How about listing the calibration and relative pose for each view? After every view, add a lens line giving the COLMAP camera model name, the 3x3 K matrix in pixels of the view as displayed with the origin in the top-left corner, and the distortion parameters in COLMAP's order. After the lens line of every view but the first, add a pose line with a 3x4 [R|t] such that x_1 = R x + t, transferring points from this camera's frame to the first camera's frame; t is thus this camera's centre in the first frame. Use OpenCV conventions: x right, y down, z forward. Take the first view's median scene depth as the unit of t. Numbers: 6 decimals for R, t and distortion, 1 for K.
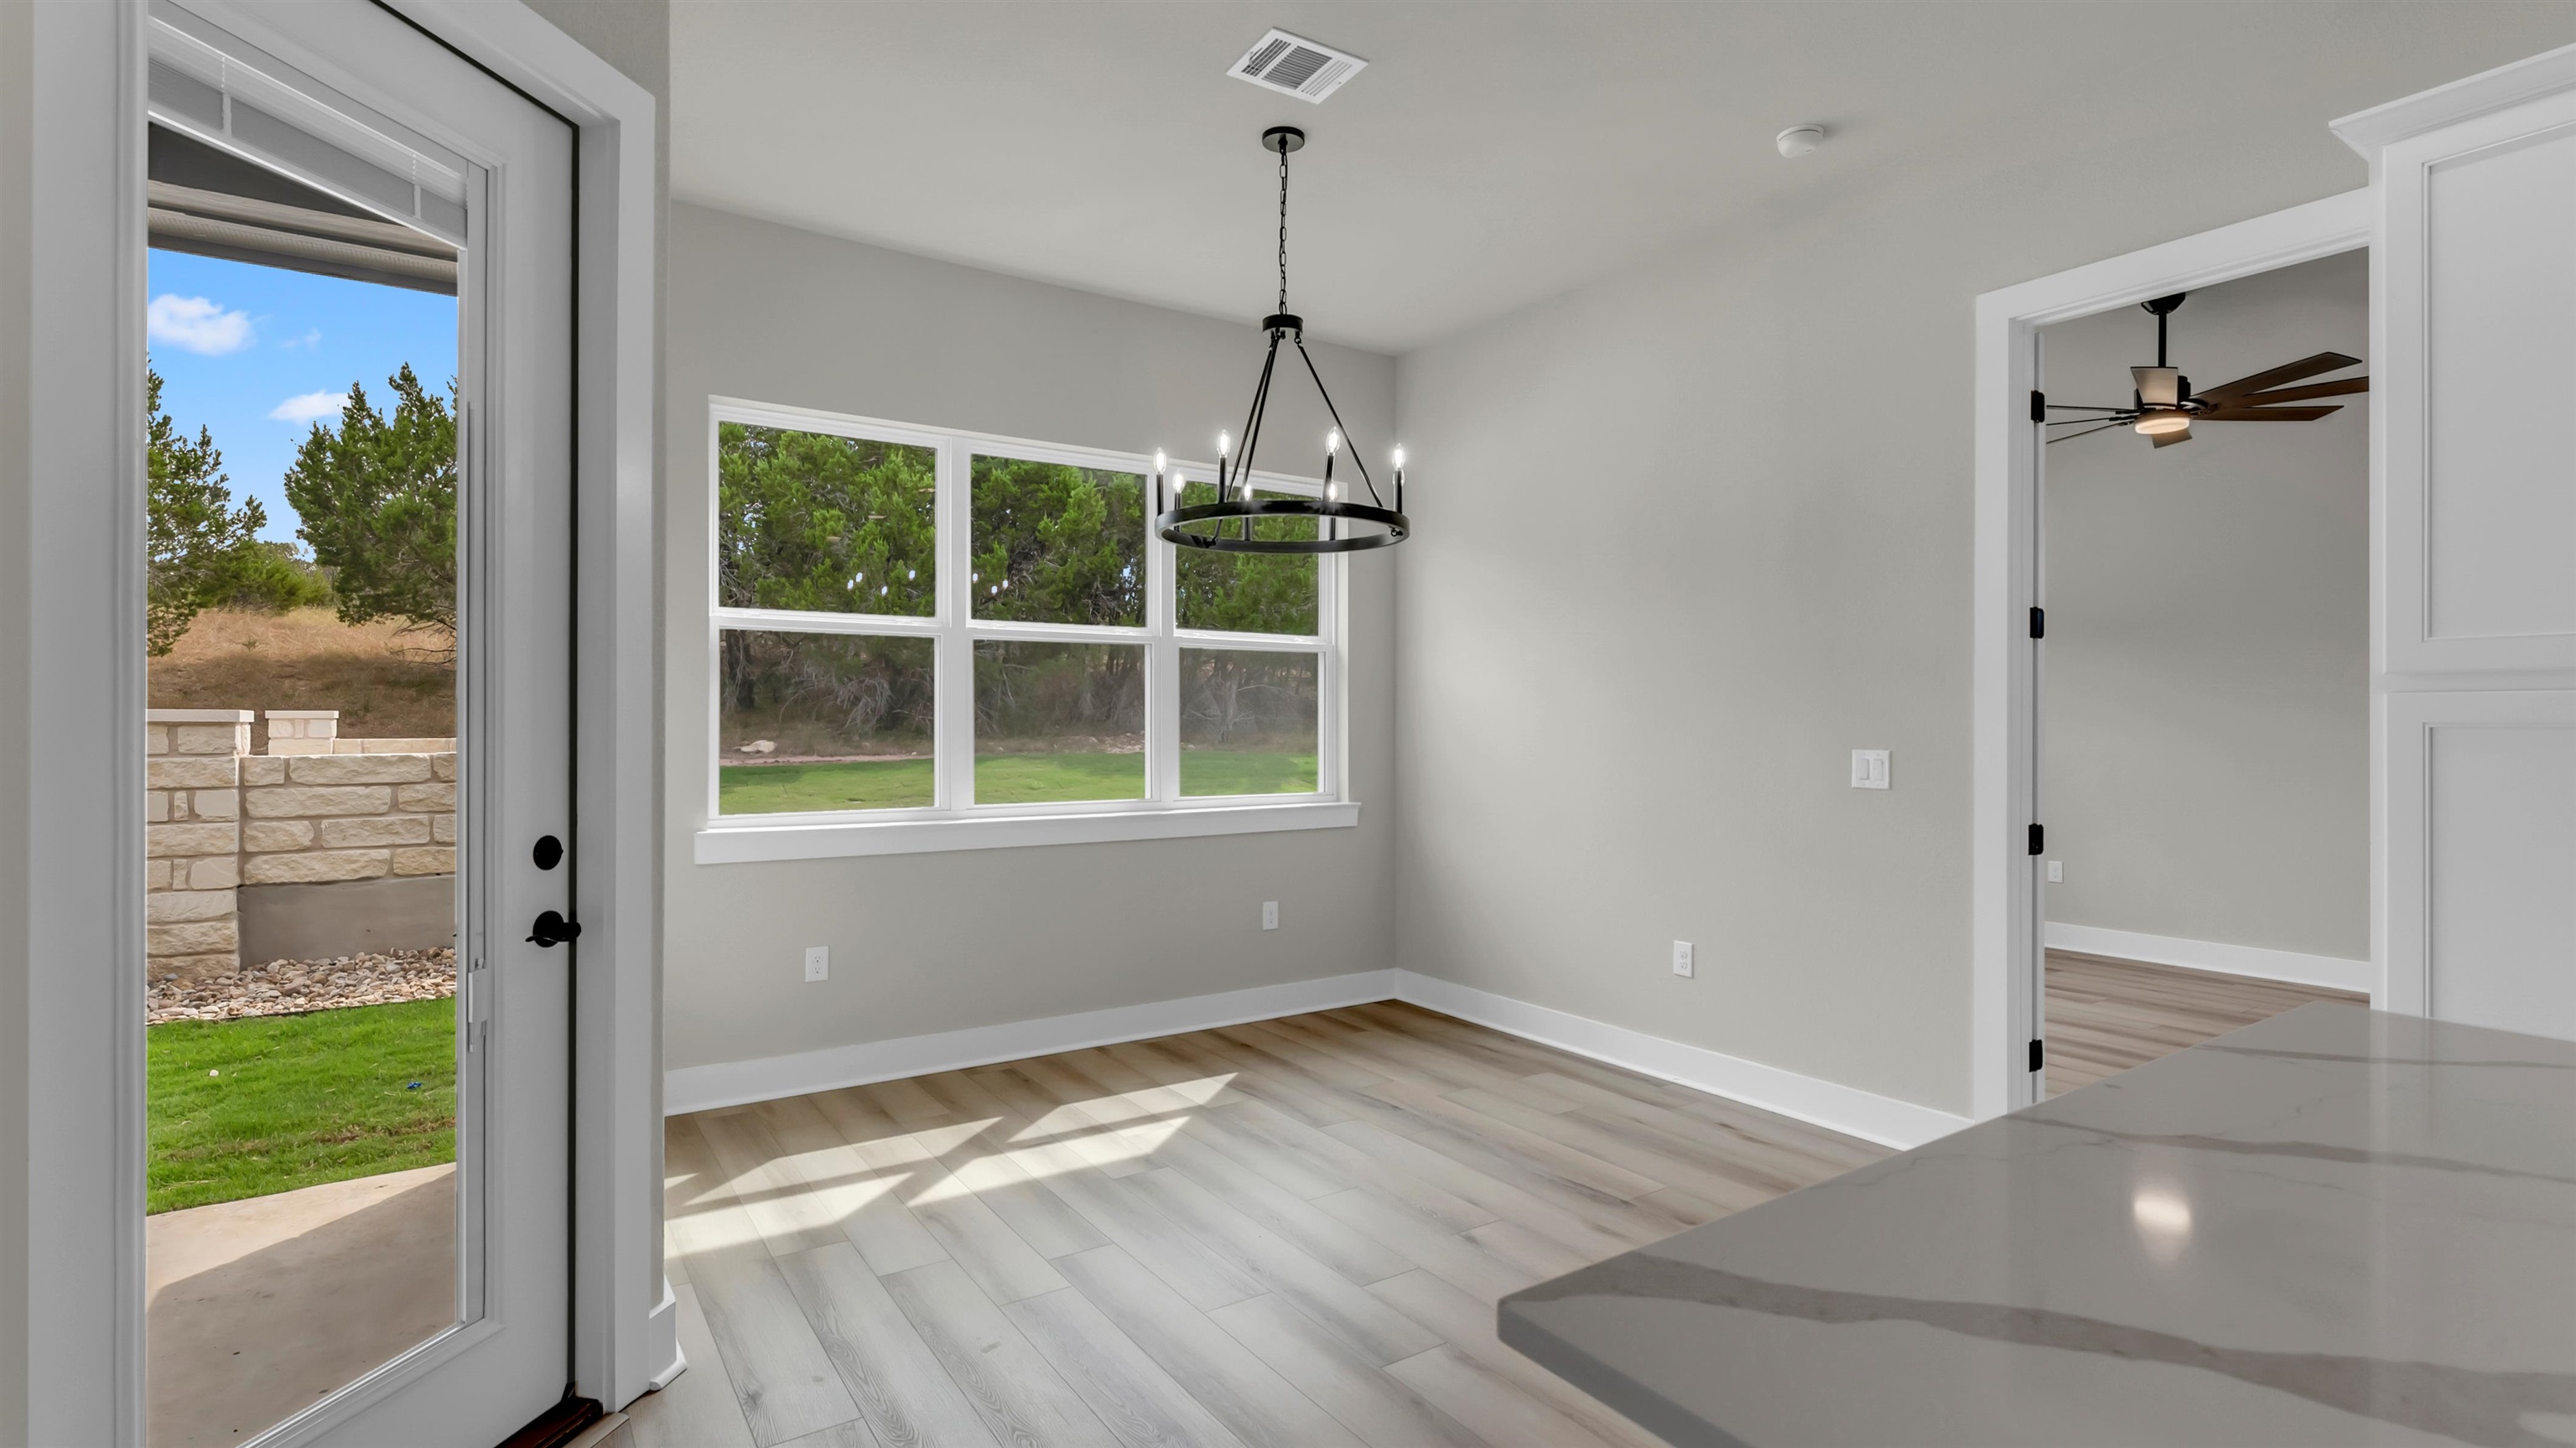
lens RADIAL K [[1172.1, 0, 1298.2], [0, 1172.1, 721.8], [0, 0, 1]] dist [-0.004158, -0.000141]
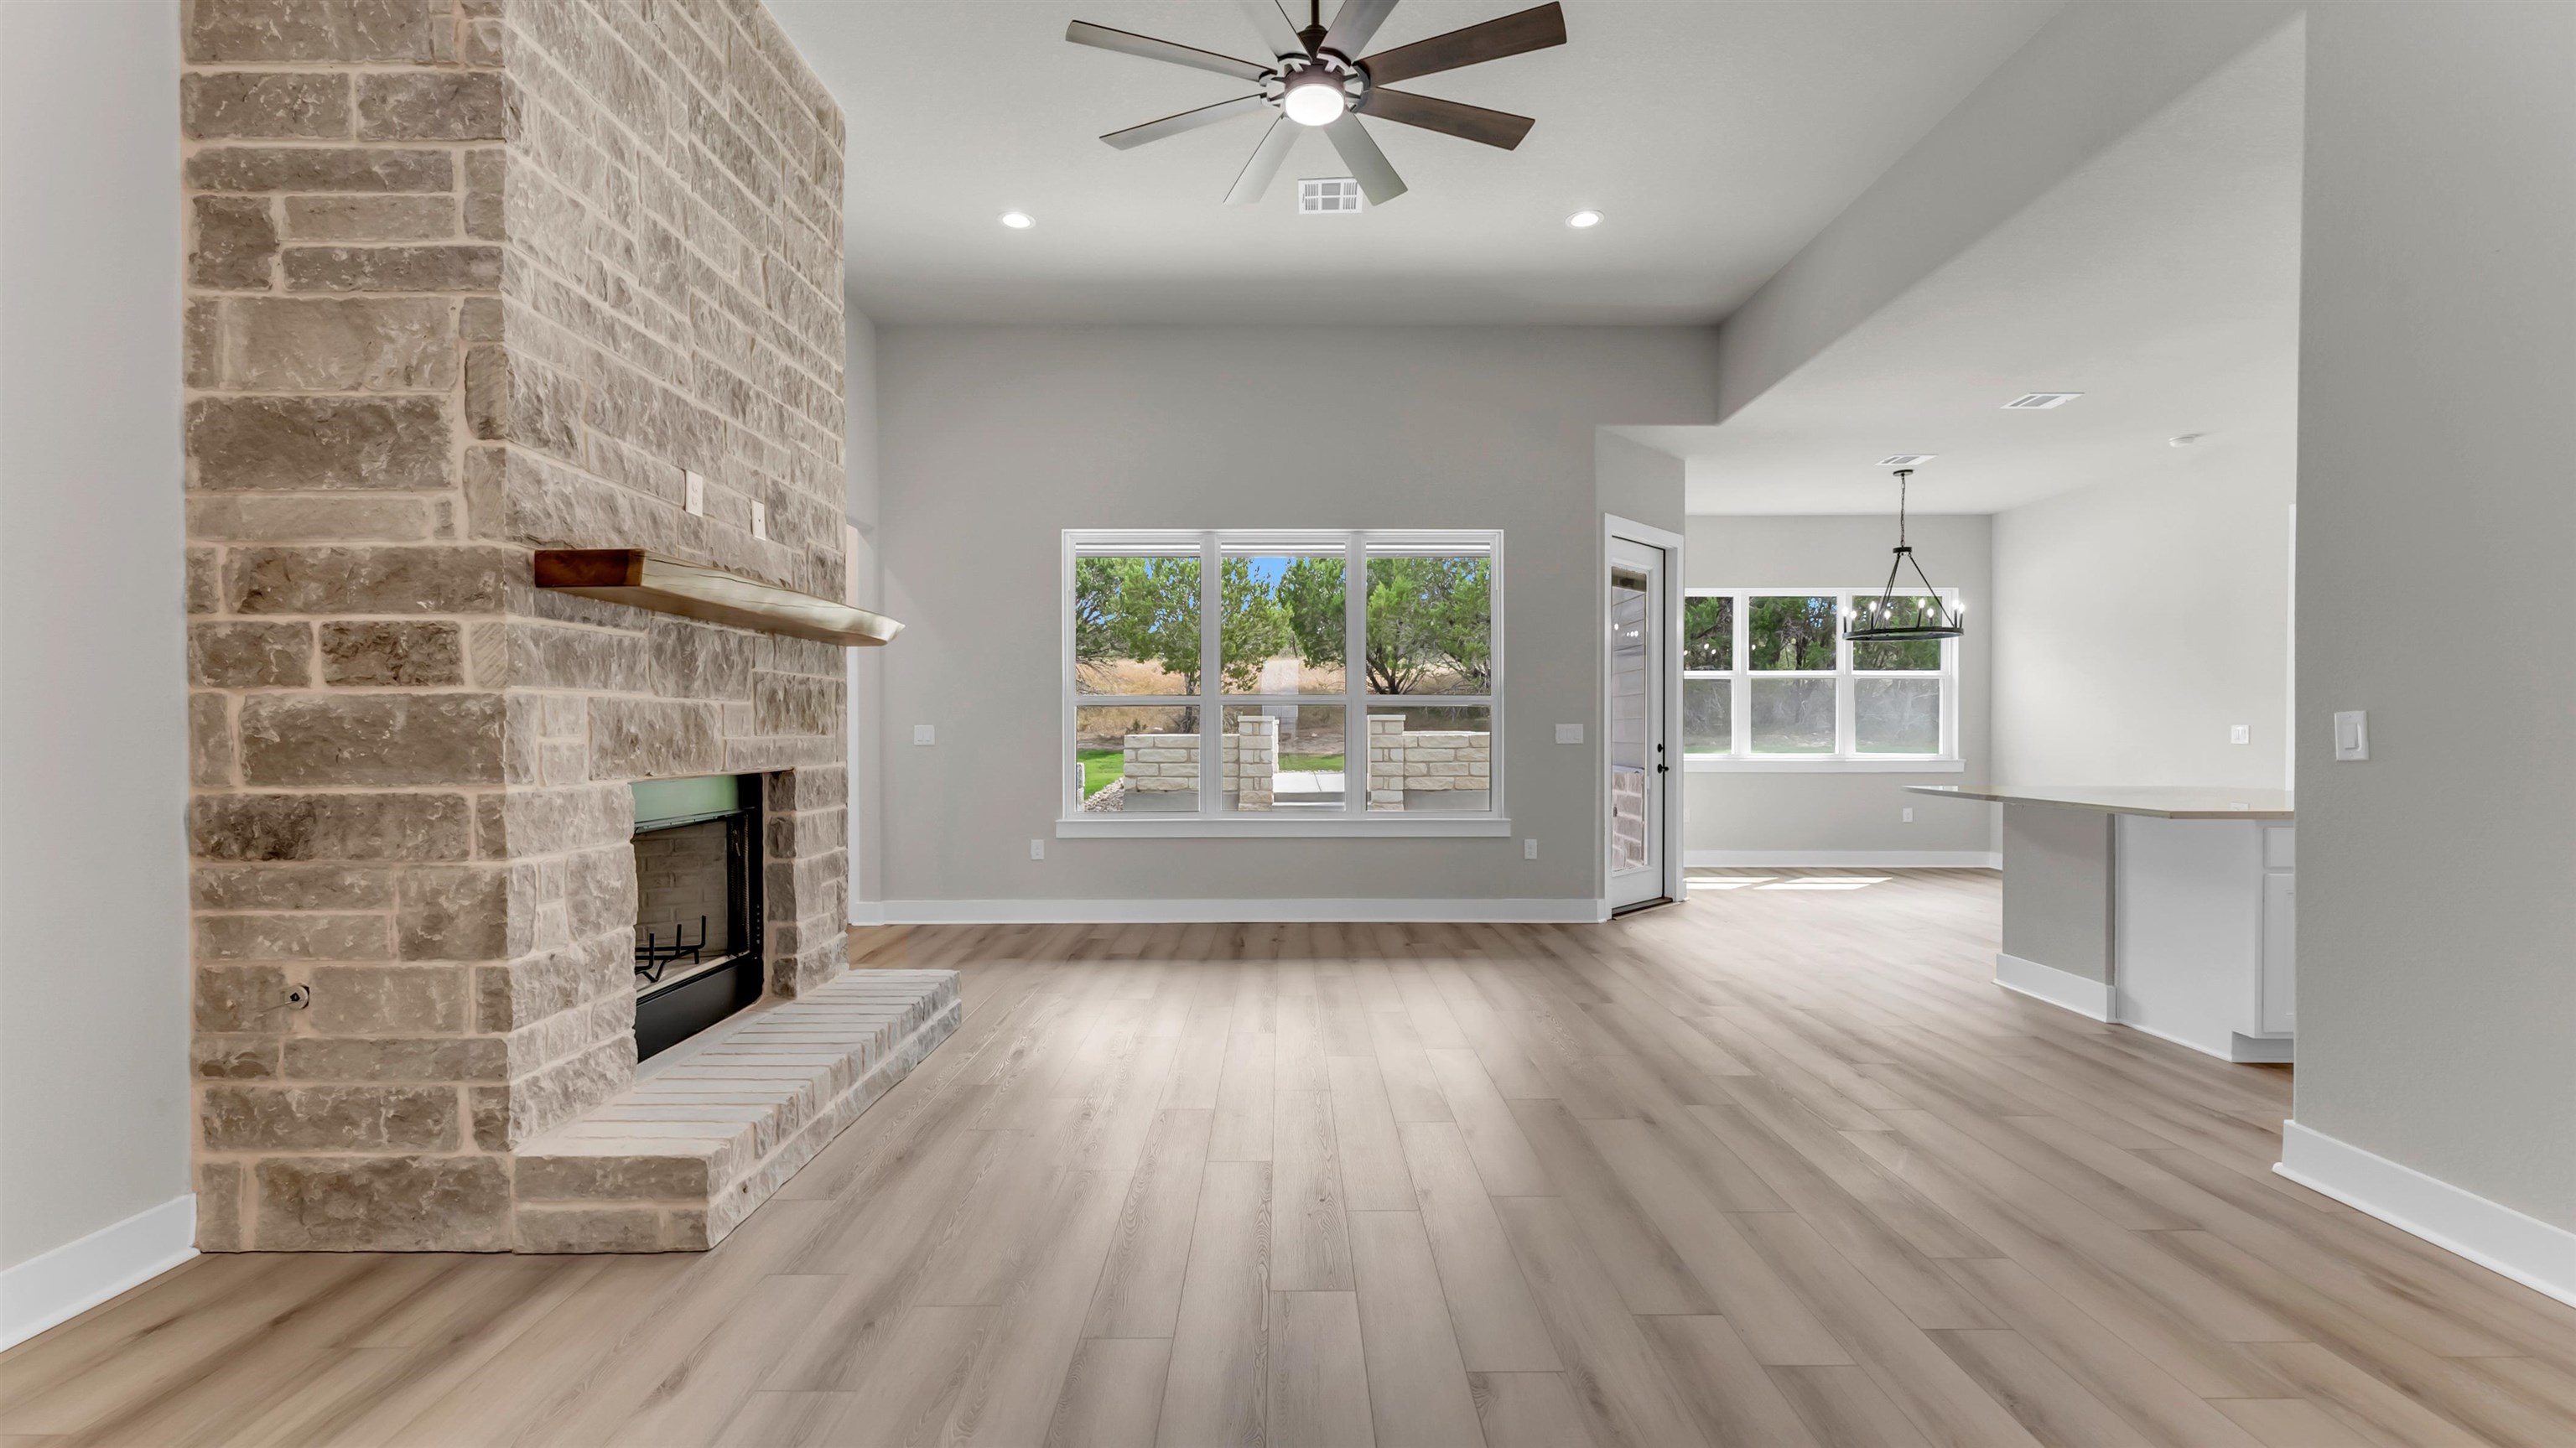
lens RADIAL K [[1055.0, 0, 1277.8], [0, 1055.0, 739.3], [0, 0, 1]] dist [0.000783, -0.000326]
pose [[0.821298, 0.003630, -0.570488, 0.162553], [0.001688, 0.999960, 0.008794, 0.030542], [0.570497, -0.008185, 0.821259, -1.446671]]
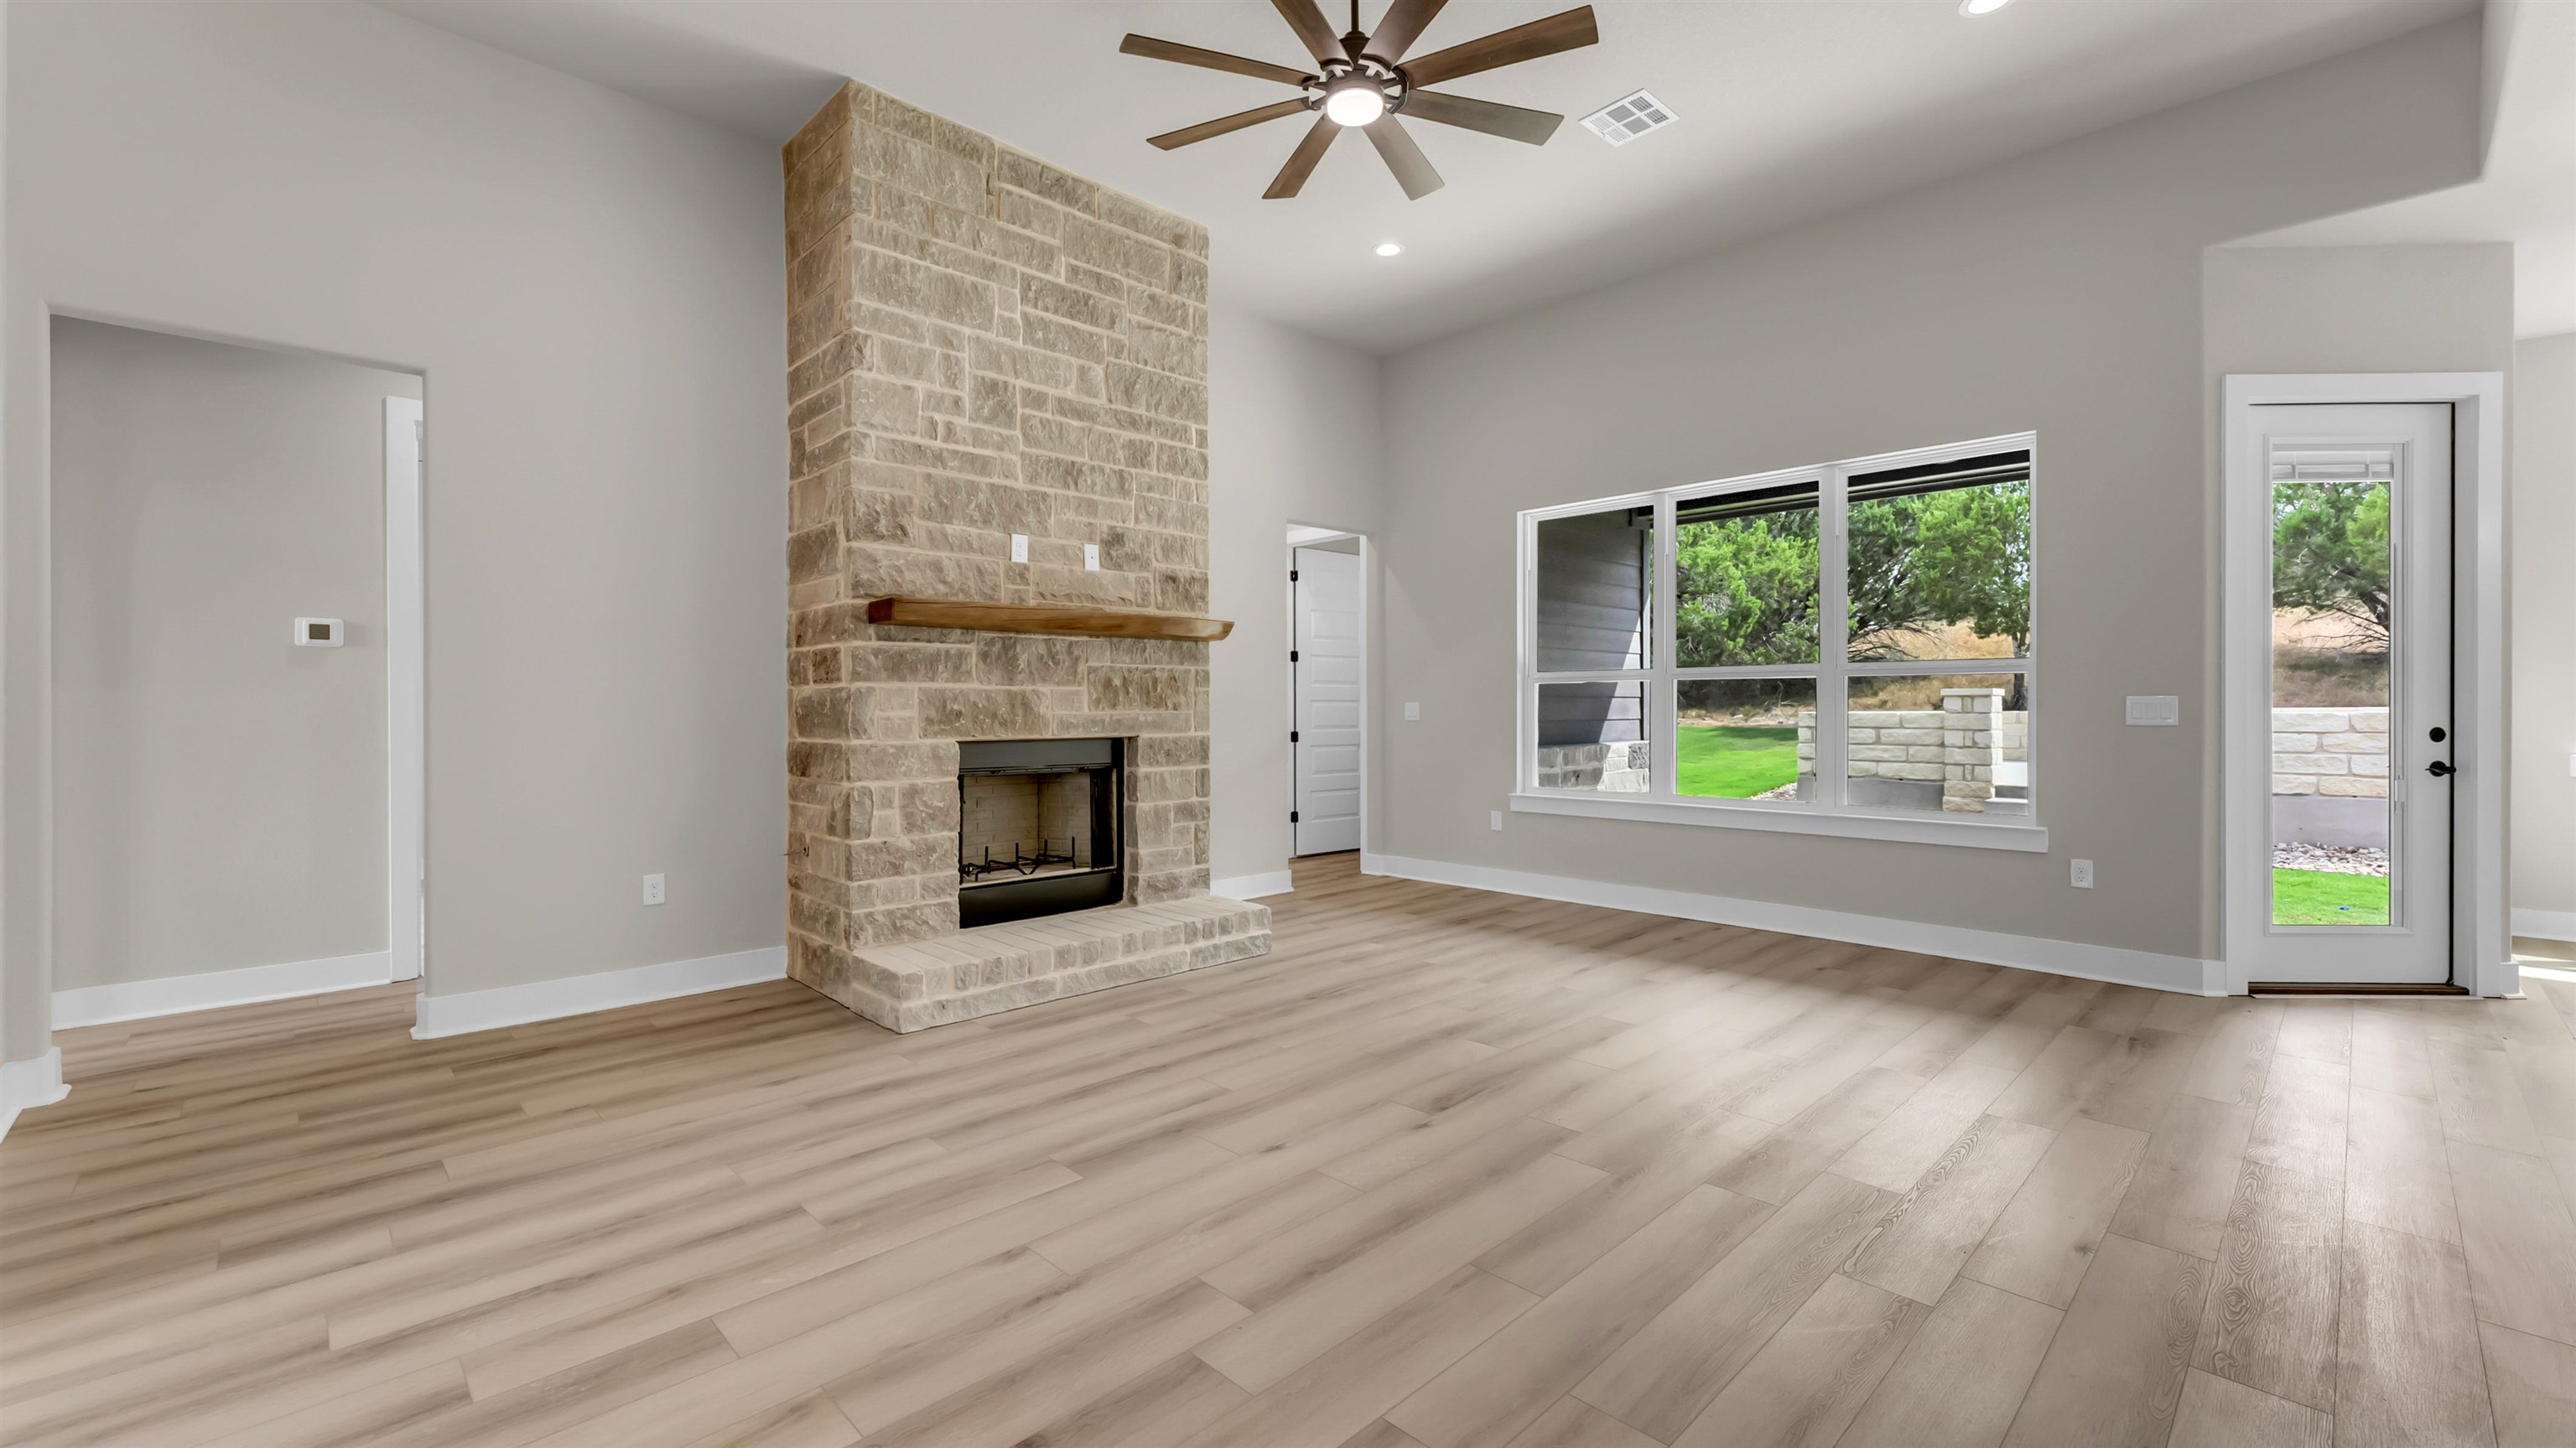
lens RADIAL K [[1055.0, 0, 1266.7], [0, 1055.0, 710.2], [0, 0, 1]] dist [0.000783, -0.000326]
pose [[0.150192, 0.000433, -0.988657, 0.599495], [0.003175, 0.999995, 0.000920, 0.033119], [0.988652, -0.003277, 0.150190, -0.893711]]
